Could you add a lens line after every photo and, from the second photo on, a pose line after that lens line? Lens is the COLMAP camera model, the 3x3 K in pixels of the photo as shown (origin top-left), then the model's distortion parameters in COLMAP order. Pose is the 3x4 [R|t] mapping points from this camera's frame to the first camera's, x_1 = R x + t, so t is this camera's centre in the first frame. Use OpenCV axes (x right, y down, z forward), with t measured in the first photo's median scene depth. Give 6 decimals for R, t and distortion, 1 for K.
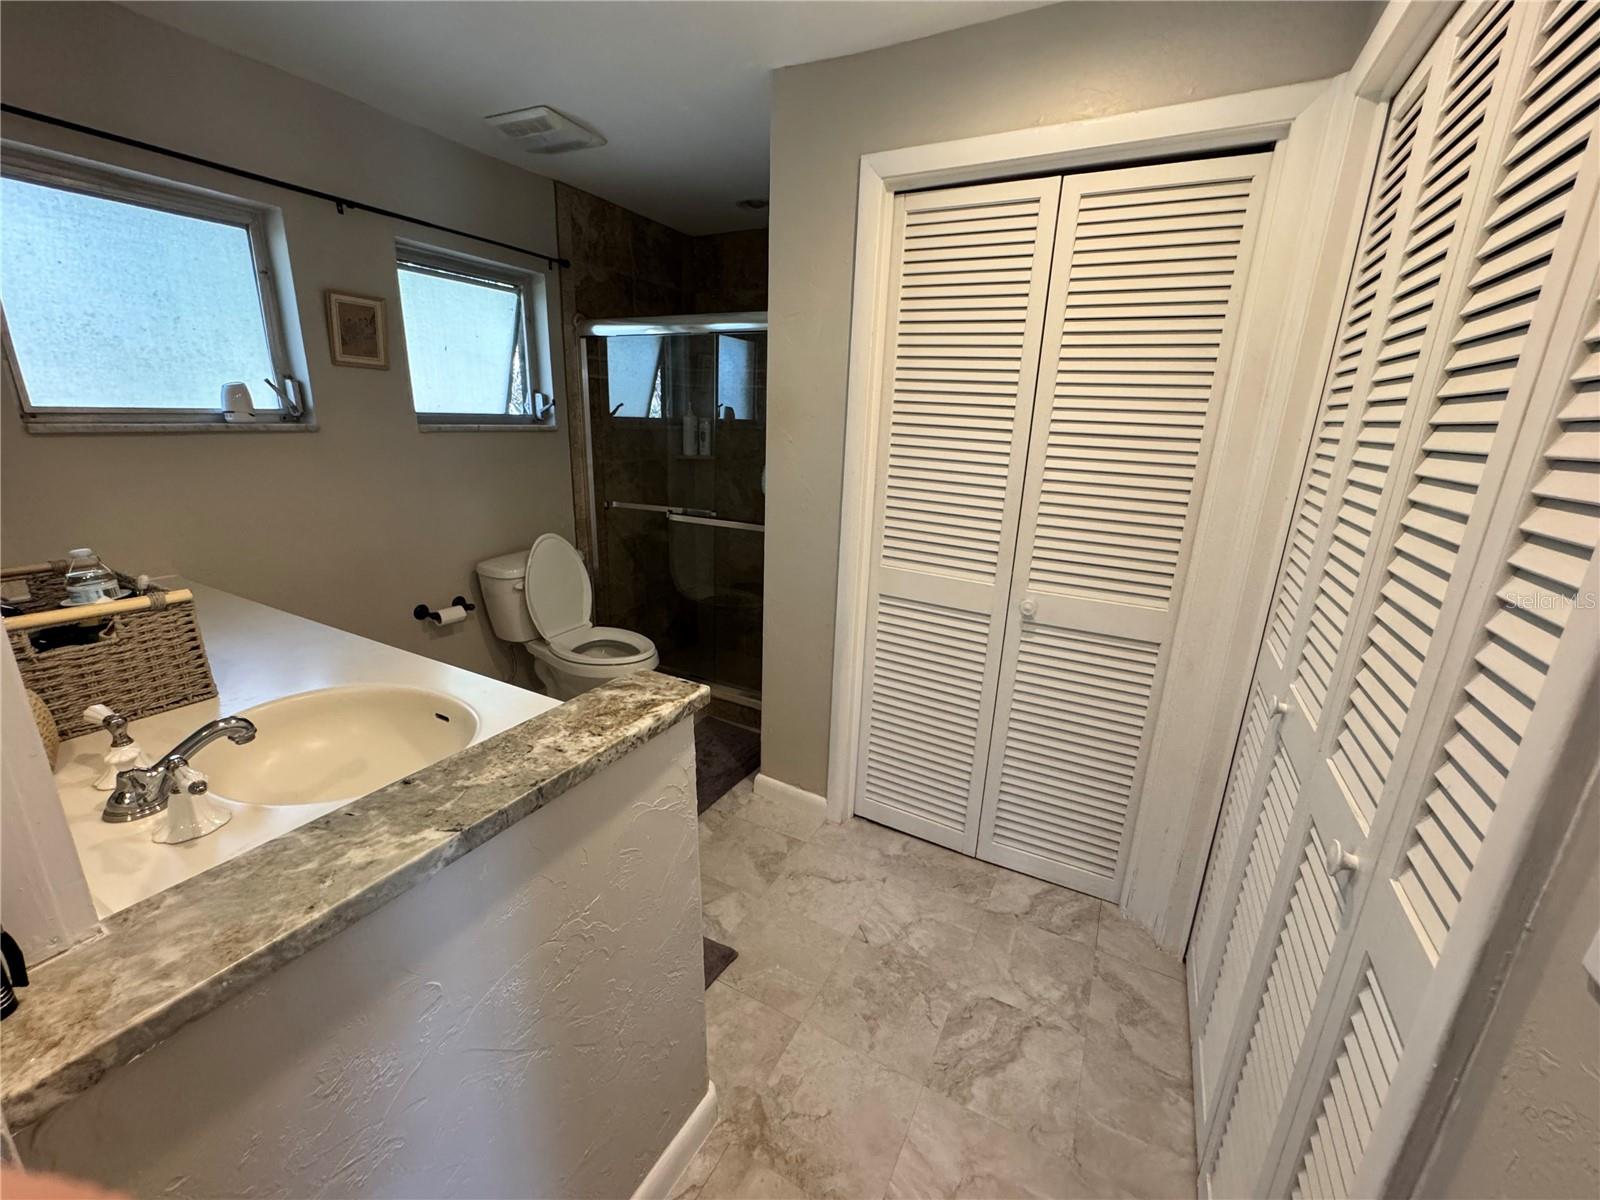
lens RADIAL K [[639.8, 0, 801.5], [0, 639.8, 594.1], [0, 0, 1]] dist [-0.000234, 0.000041]
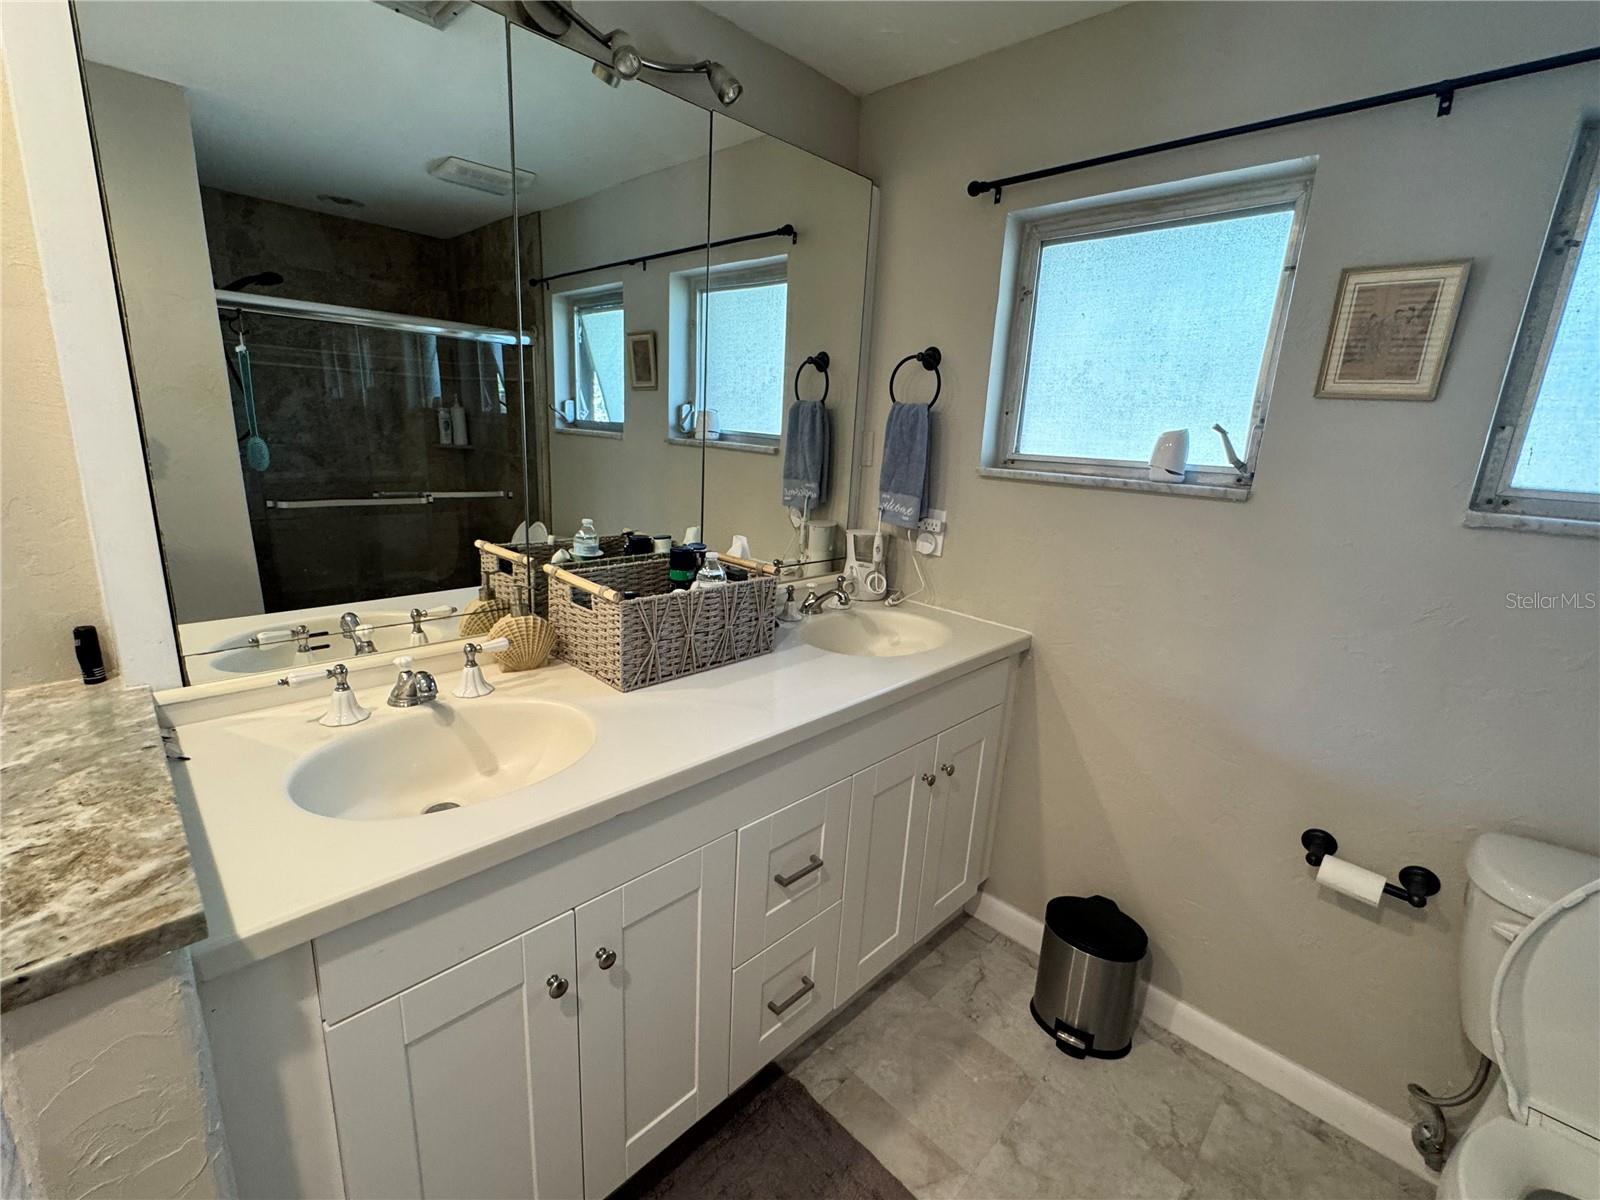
lens RADIAL K [[693.2, 0, 799.2], [0, 693.2, 597.5], [0, 0, 1]] dist [-0.005301, 0.000679]
pose [[-0.284739, 0.187248, -0.940139, 0.046180], [-0.316289, 0.907464, 0.276534, -0.241119], [0.904922, 0.376096, -0.199166, 0.853081]]
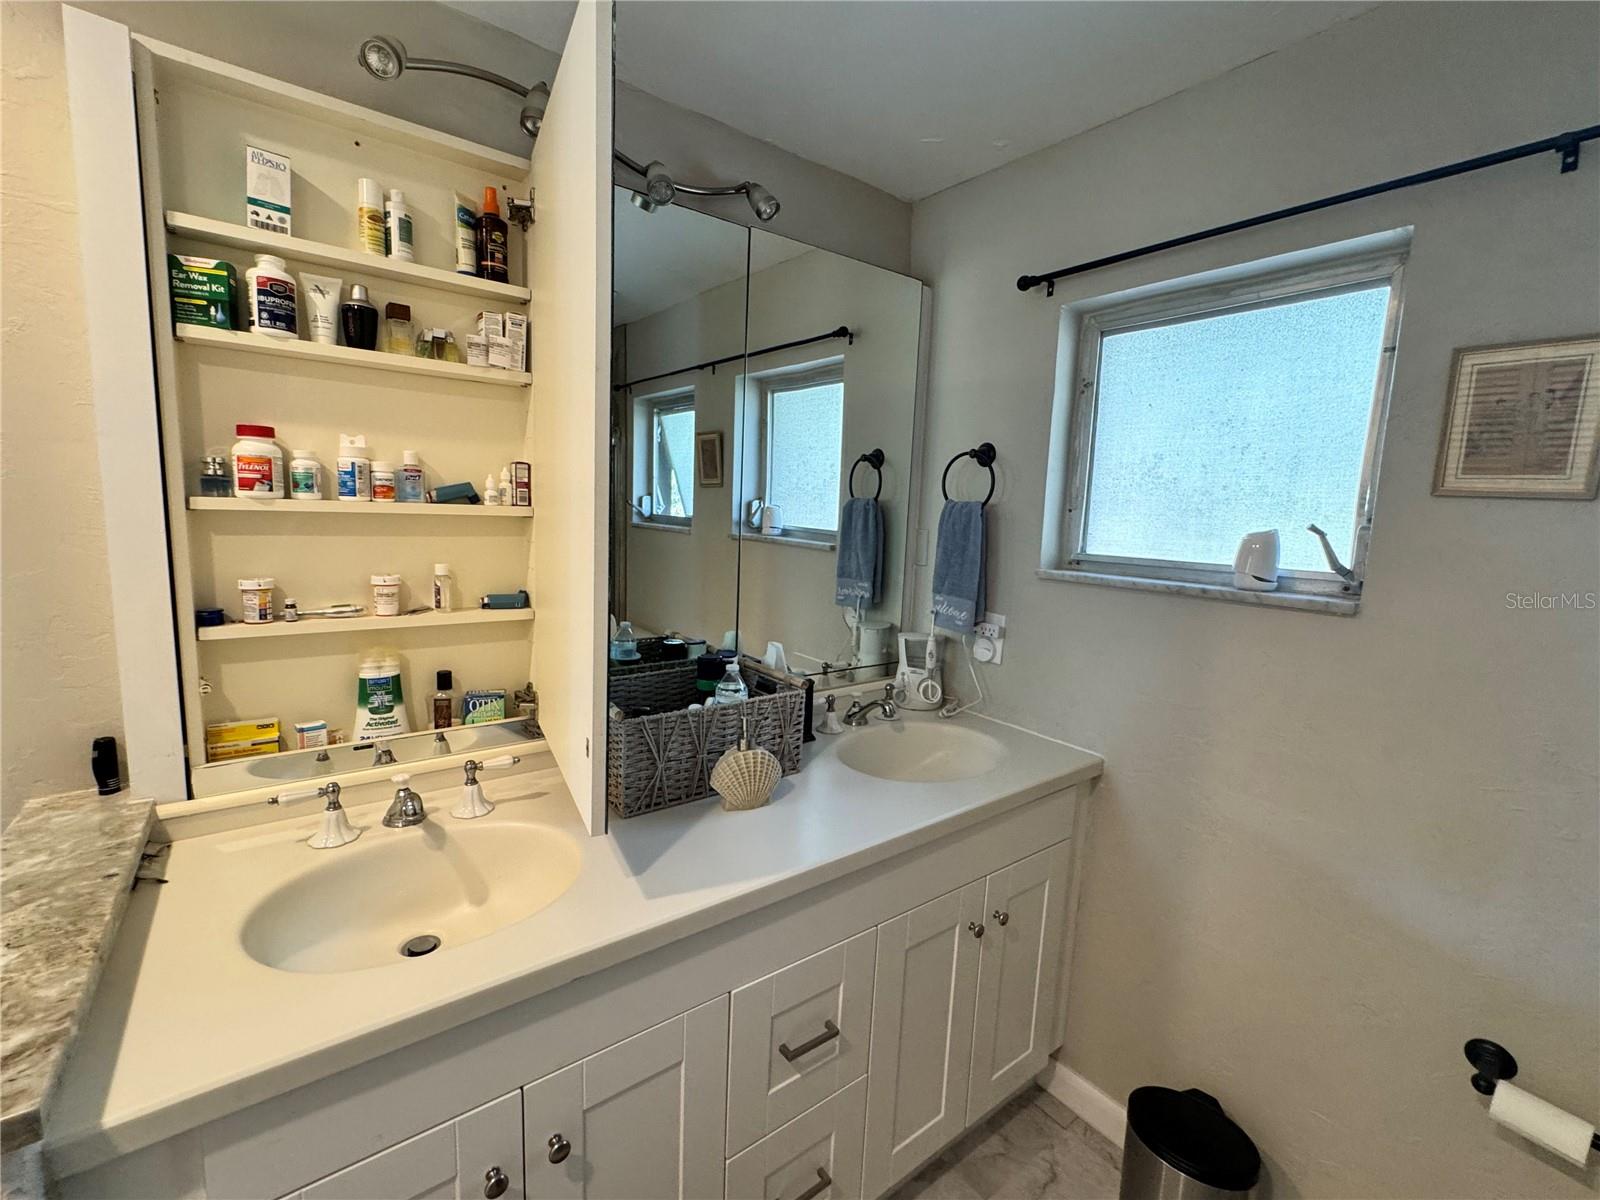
lens RADIAL K [[693.2, 0, 797.5], [0, 693.2, 596.1], [0, 0, 1]] dist [-0.005301, 0.000679]
pose [[-0.418556, 0.073456, -0.905215, -0.038815], [-0.293360, 0.932358, 0.211303, -0.283845], [0.859506, 0.353996, -0.368695, 0.894204]]
